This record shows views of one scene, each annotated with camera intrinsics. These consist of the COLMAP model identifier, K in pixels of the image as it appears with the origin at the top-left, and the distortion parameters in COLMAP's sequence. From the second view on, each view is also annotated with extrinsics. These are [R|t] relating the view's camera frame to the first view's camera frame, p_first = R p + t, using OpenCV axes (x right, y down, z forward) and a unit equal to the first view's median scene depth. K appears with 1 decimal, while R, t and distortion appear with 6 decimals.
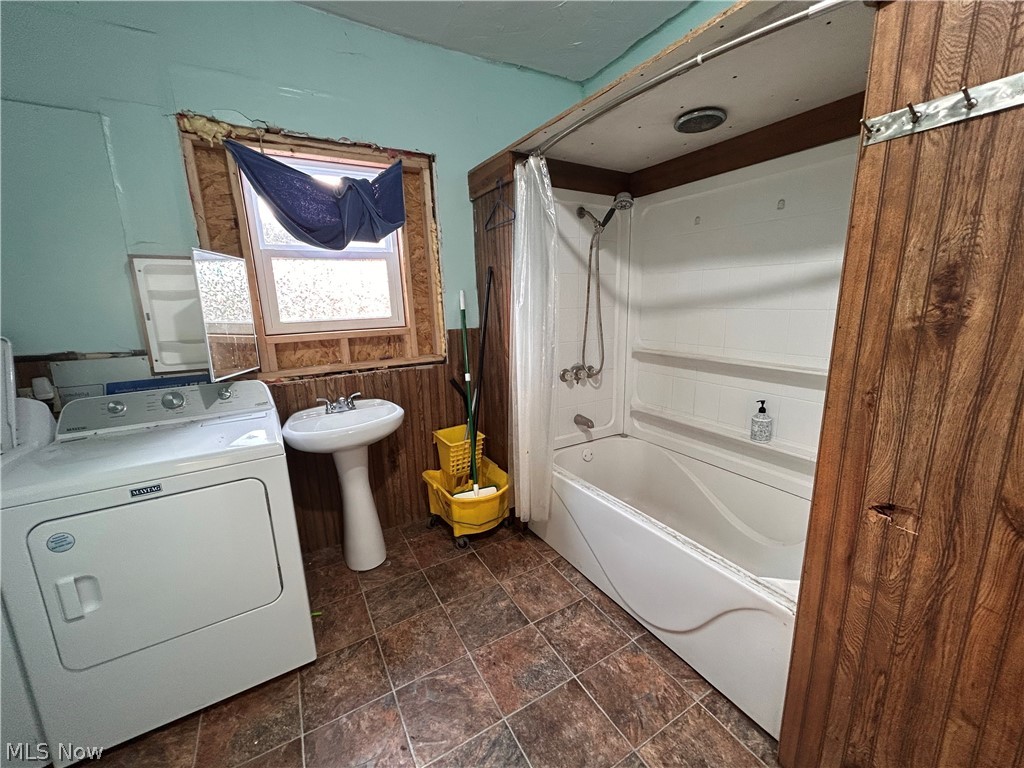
lens RADIAL K [[412.0, 0, 514.6], [0, 412.0, 381.6], [0, 0, 1]] dist [0.000234, -0.000046]
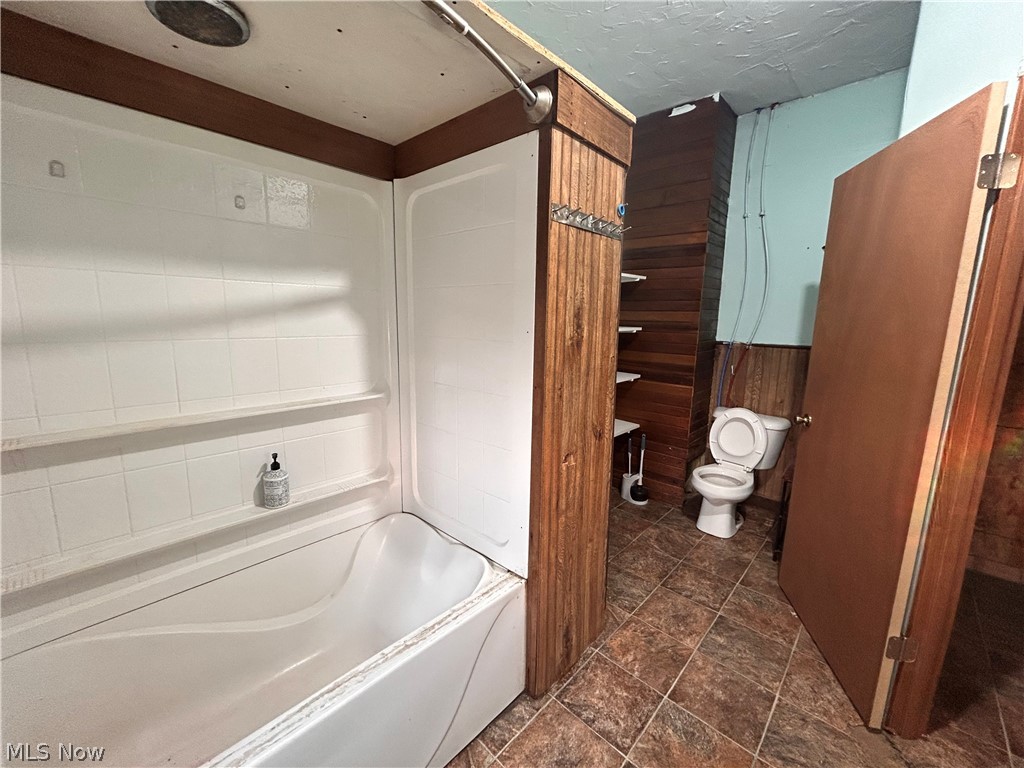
lens RADIAL K [[412.0, 0, 514.6], [0, 412.0, 381.6], [0, 0, 1]] dist [0.000234, -0.000046]
pose [[-0.279430, -0.131821, 0.951074, -0.526014], [0.182168, 0.965262, 0.187309, -0.317716], [-0.942727, 0.225595, -0.245709, 1.563416]]
